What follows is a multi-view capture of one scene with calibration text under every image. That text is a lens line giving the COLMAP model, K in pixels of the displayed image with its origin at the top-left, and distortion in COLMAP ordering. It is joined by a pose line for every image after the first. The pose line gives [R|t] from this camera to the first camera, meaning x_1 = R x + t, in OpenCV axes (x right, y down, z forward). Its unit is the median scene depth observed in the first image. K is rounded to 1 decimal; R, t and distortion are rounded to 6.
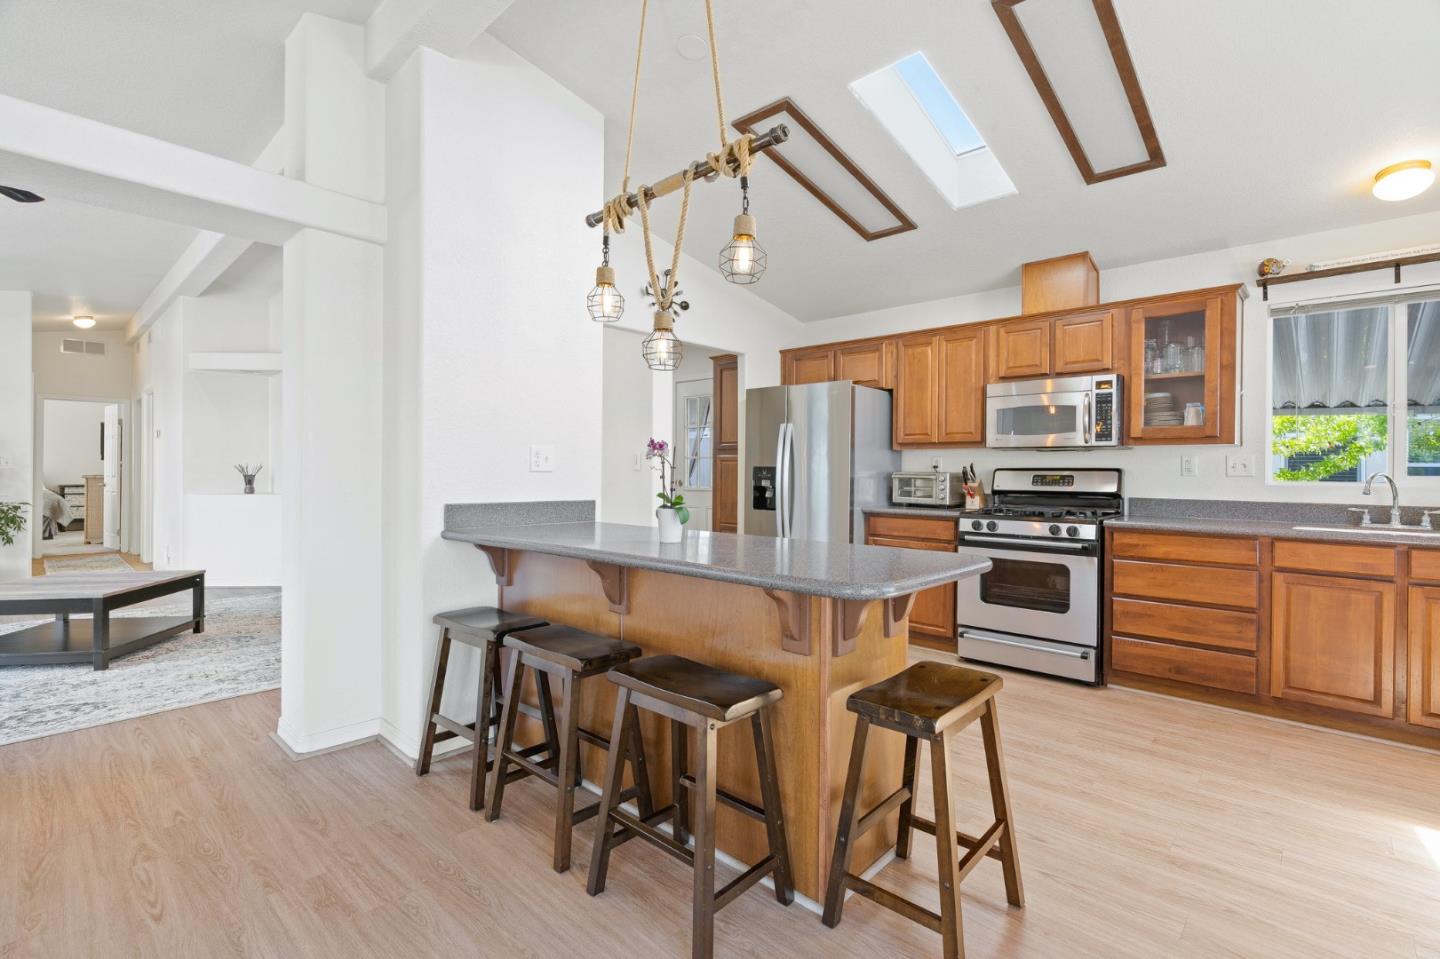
lens RADIAL K [[655.8, 0, 723.9], [0, 655.8, 469.1], [0, 0, 1]] dist [-0.003191, 0.001457]
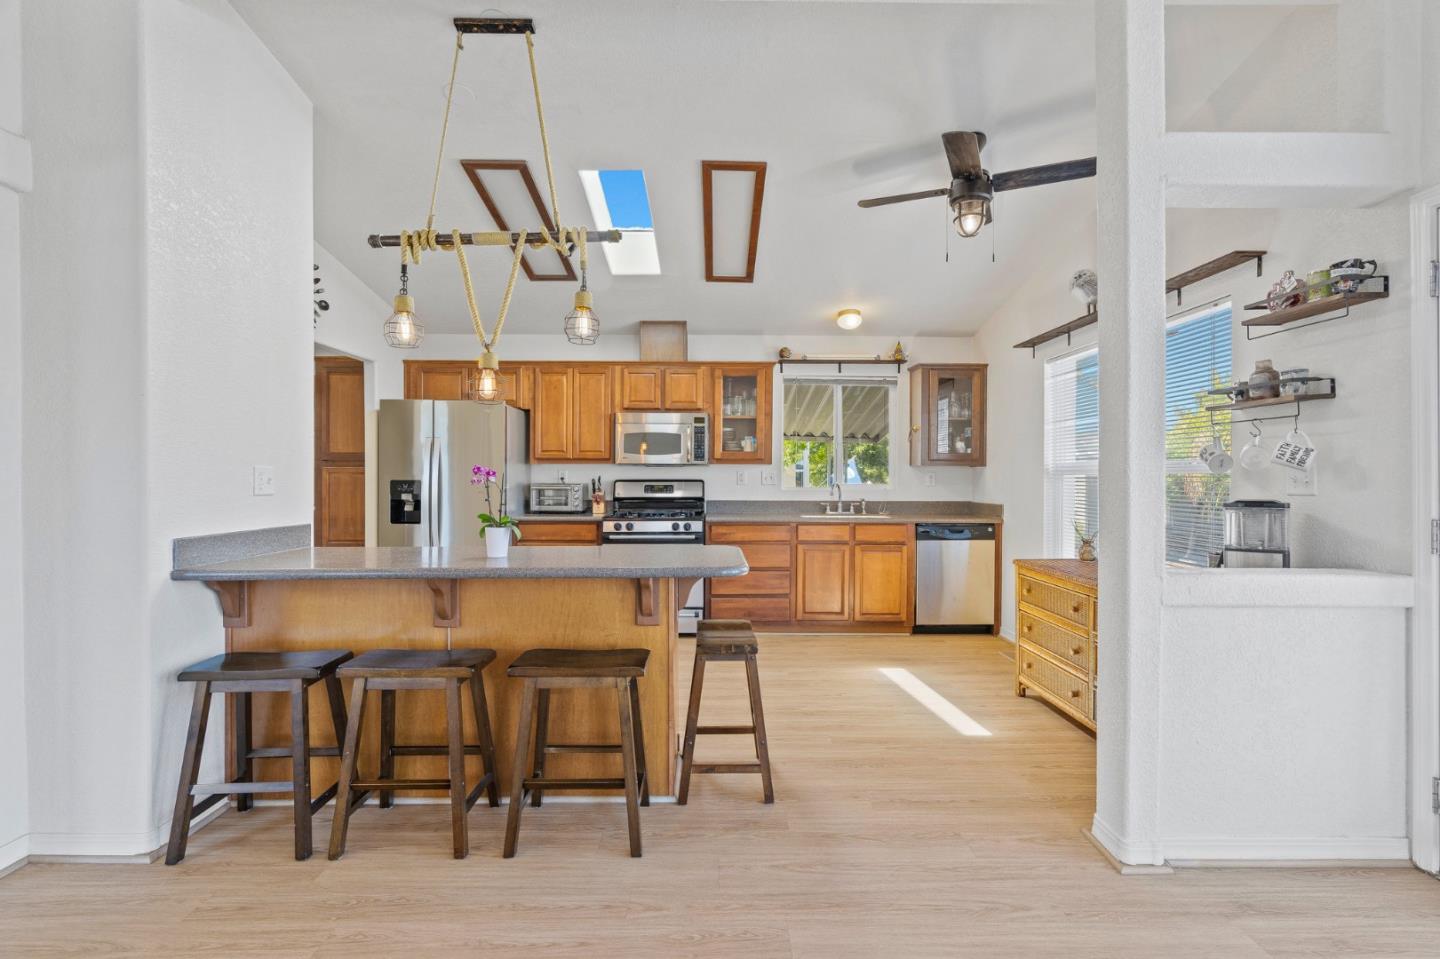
lens RADIAL K [[659.5, 0, 720.0], [0, 659.5, 477.1], [0, 0, 1]] dist [-0.001995, 0.001065]
pose [[0.731887, -0.009048, 0.681365, -0.366543], [0.002272, 0.999939, 0.010838, -0.024327], [-0.681422, -0.006384, 0.731863, -0.062434]]
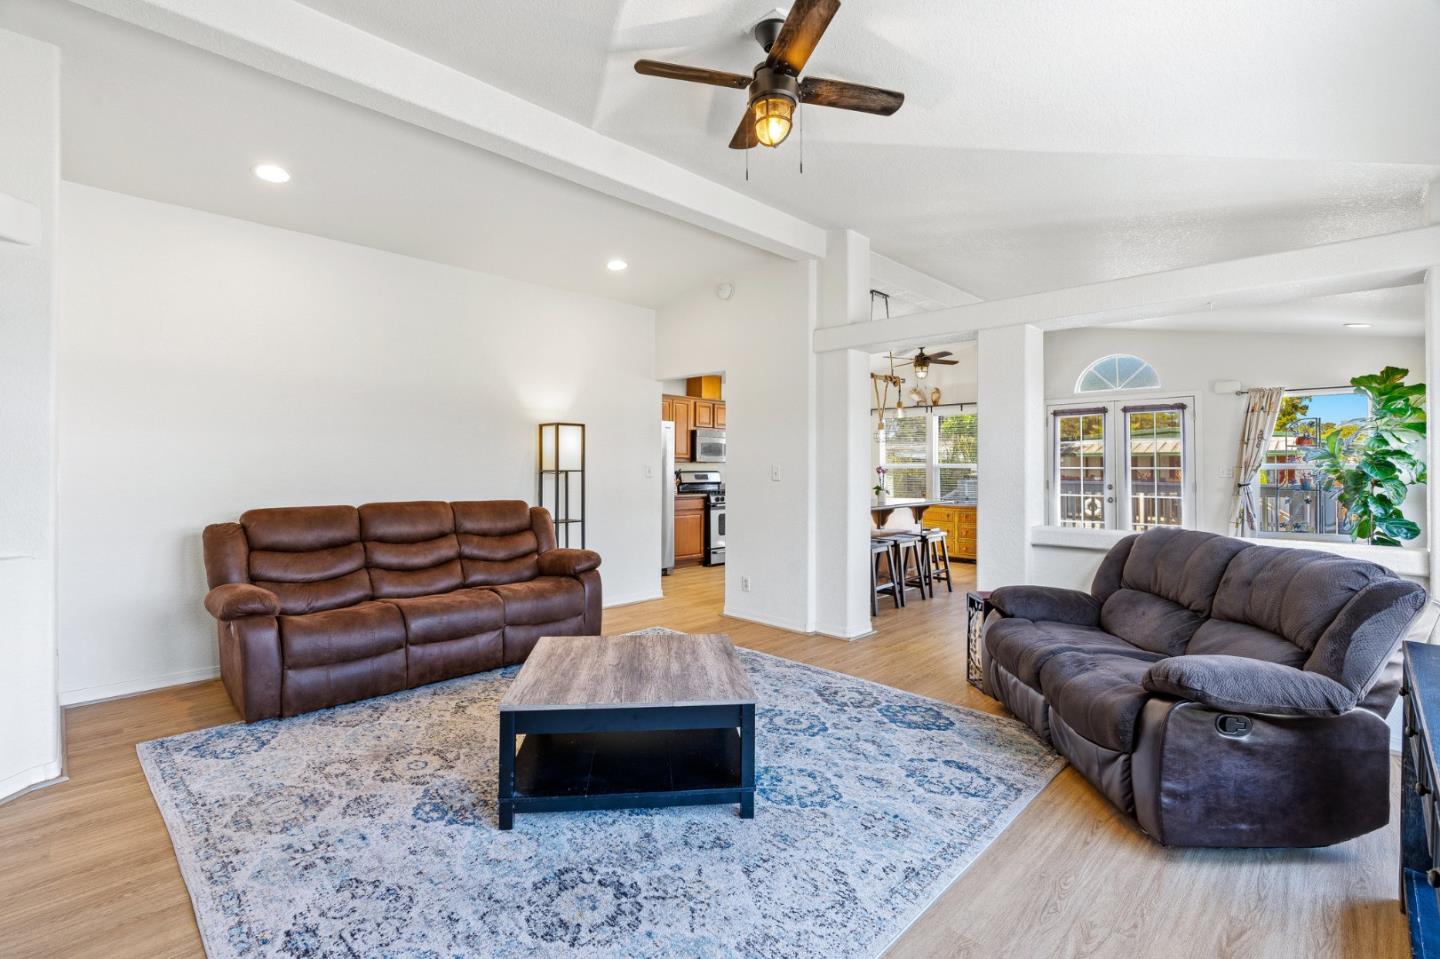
lens RADIAL K [[661.7, 0, 727.6], [0, 661.7, 454.3], [0, 0, 1]] dist [0.000087, 0.000582]
pose [[0.021274, 0.010383, 0.999720, -1.914843], [-0.007152, 0.999922, -0.010233, -0.041083], [-0.999748, -0.006932, 0.021346, 1.024892]]
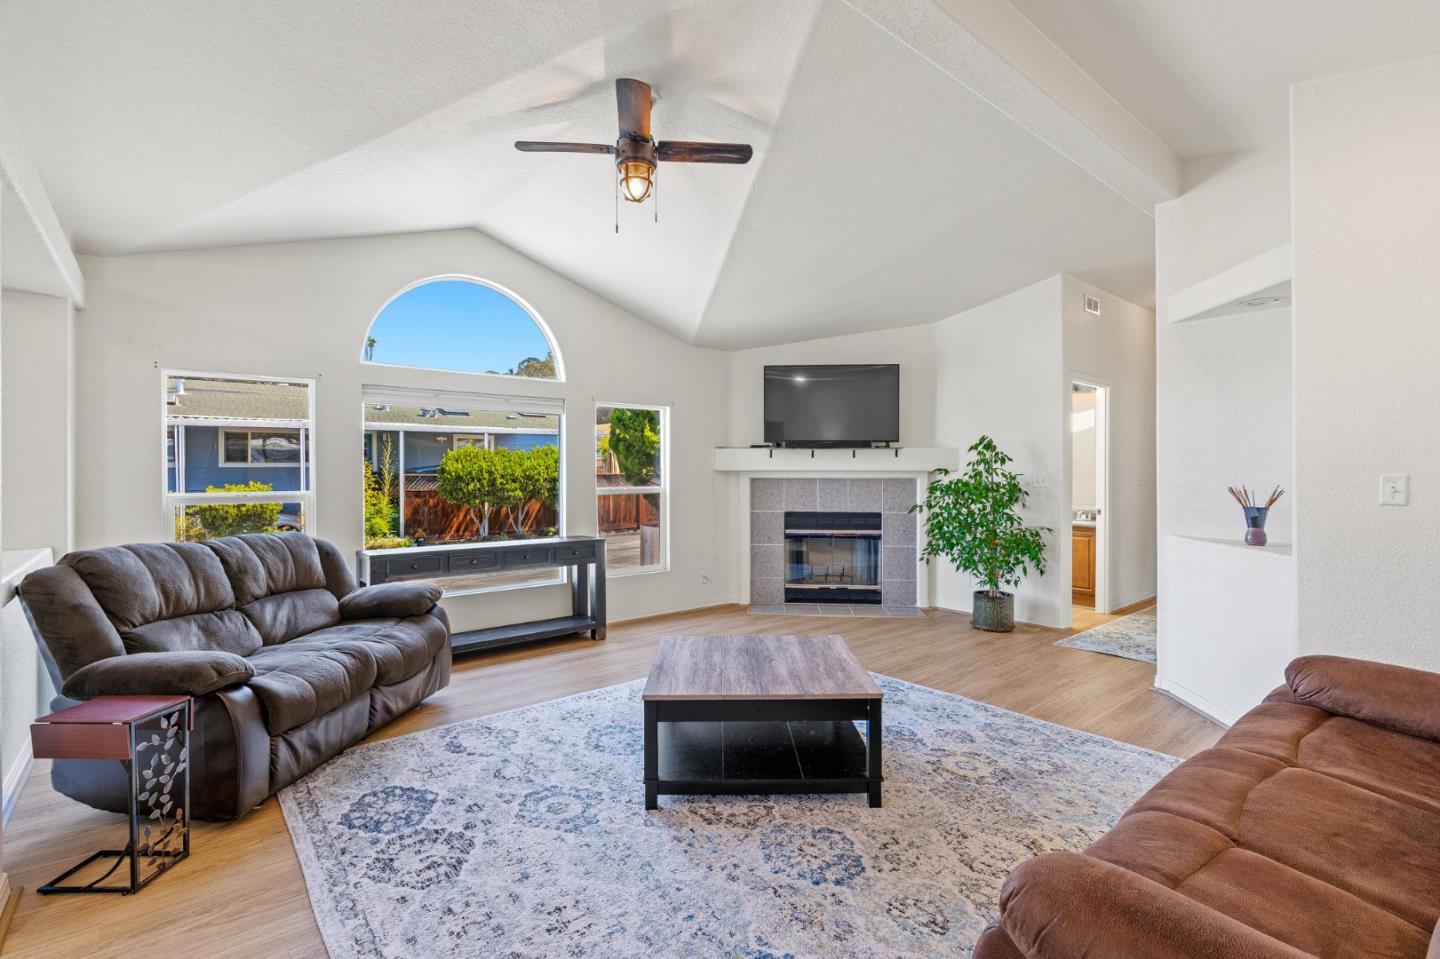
lens RADIAL K [[659.5, 0, 720.0], [0, 659.5, 477.1], [0, 0, 1]] dist [-0.001995, 0.001065]
pose [[-0.134396, 0.004120, -0.990919, -0.312444], [0.003258, 0.999988, 0.003716, -0.032810], [0.990922, -0.002729, -0.134408, 1.217881]]
